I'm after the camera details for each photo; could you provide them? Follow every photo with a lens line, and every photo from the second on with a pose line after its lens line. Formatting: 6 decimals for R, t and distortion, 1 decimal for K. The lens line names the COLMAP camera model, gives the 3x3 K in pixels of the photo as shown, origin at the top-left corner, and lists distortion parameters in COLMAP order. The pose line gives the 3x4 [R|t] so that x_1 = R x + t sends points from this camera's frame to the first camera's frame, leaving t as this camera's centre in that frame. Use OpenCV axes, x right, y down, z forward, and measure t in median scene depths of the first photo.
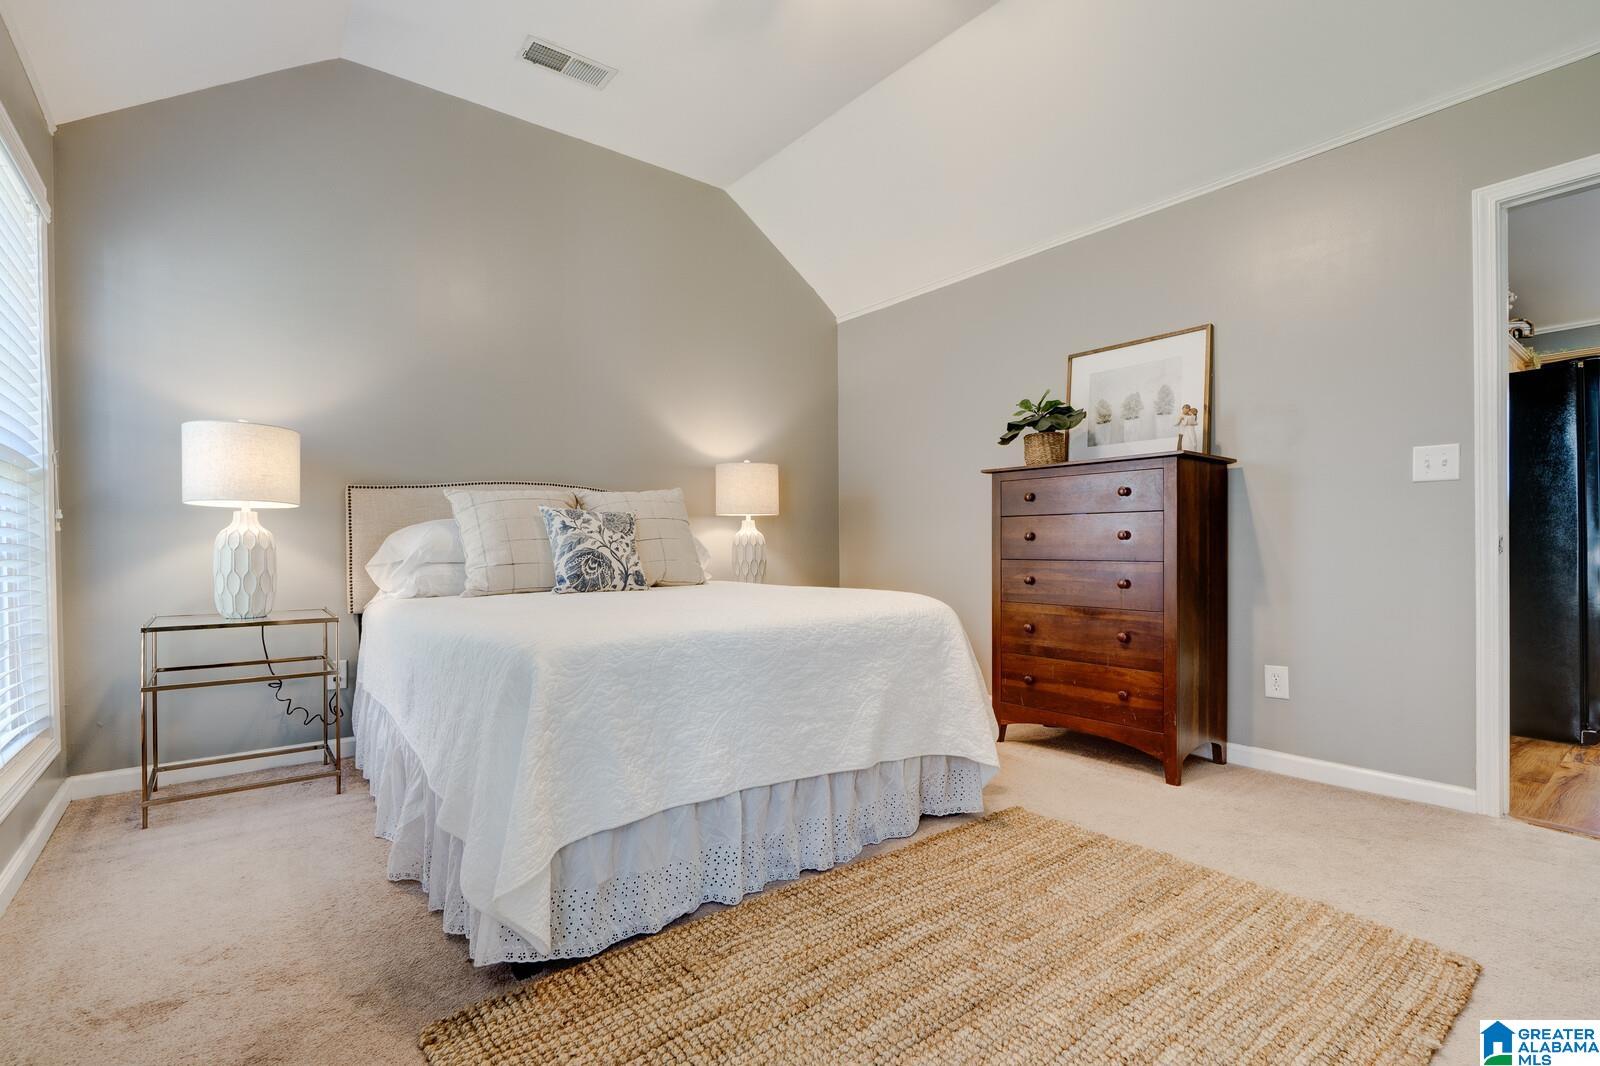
lens RADIAL K [[731.0, 0, 788.8], [0, 731.0, 546.6], [0, 0, 1]] dist [-0.002840, -0.000305]
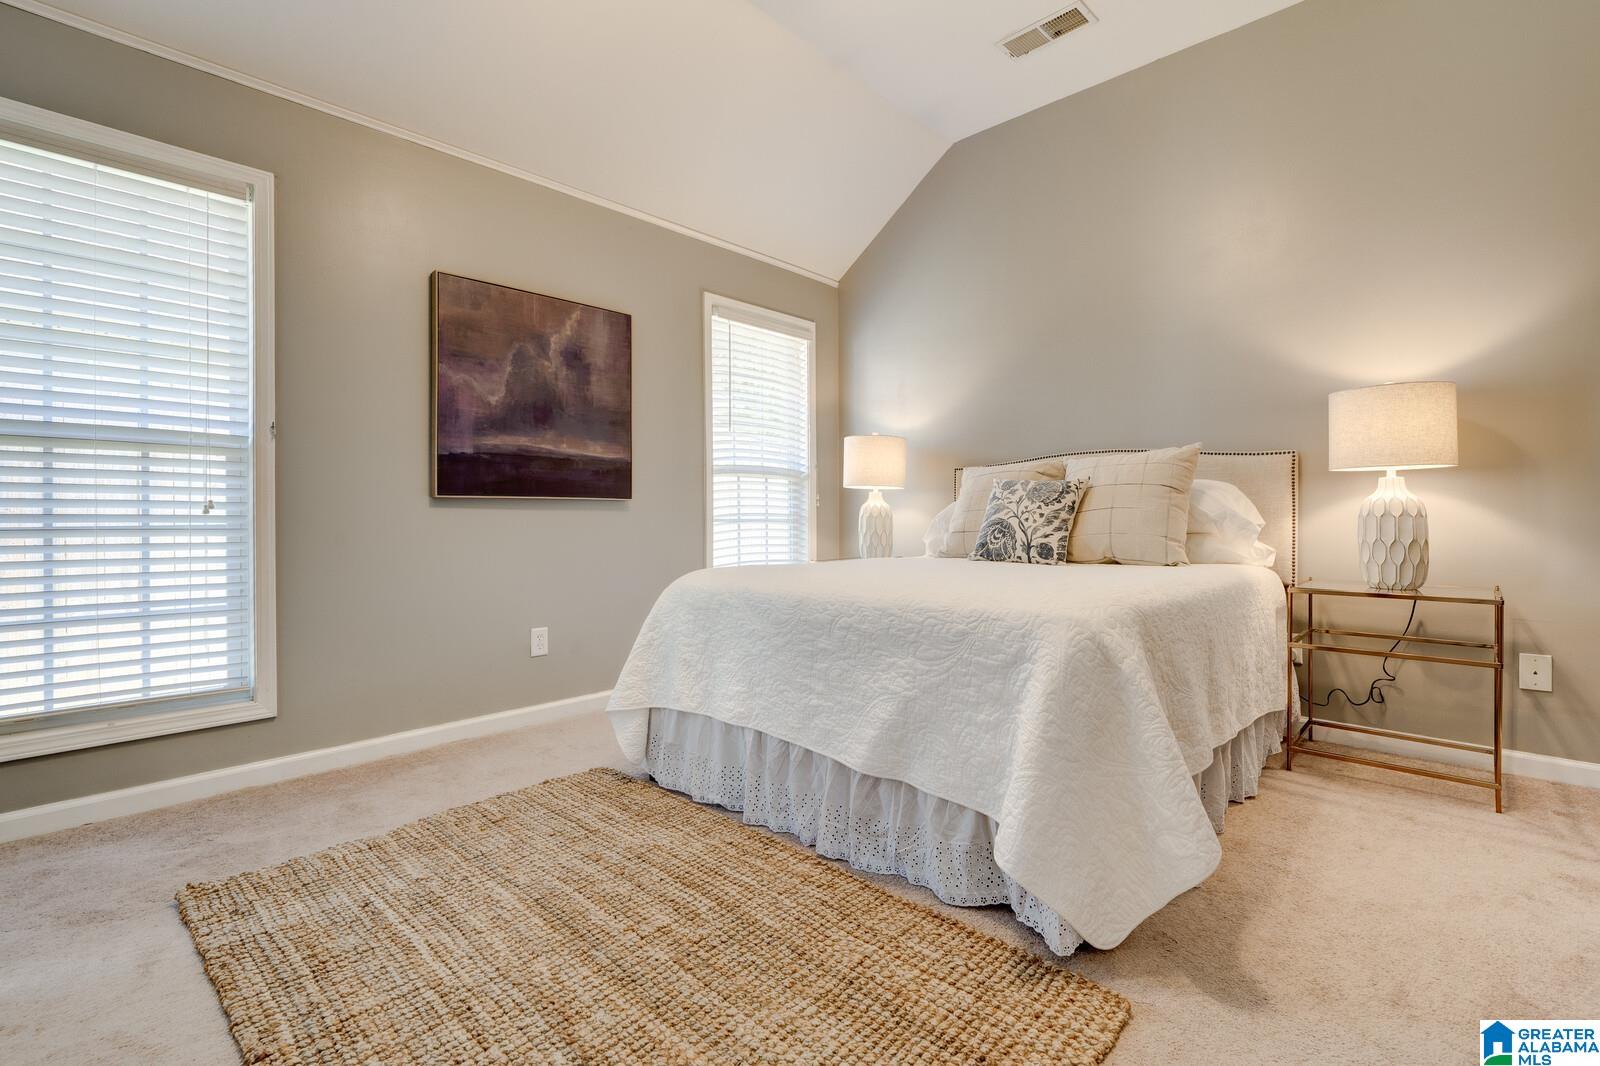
lens RADIAL K [[731.0, 0, 788.3], [0, 731.0, 517.7], [0, 0, 1]] dist [-0.002840, -0.000305]
pose [[0.141472, 0.008694, -0.989904, 0.688646], [-0.004882, 0.999955, 0.008084, -0.005143], [0.989930, 0.003689, 0.141508, 0.570915]]
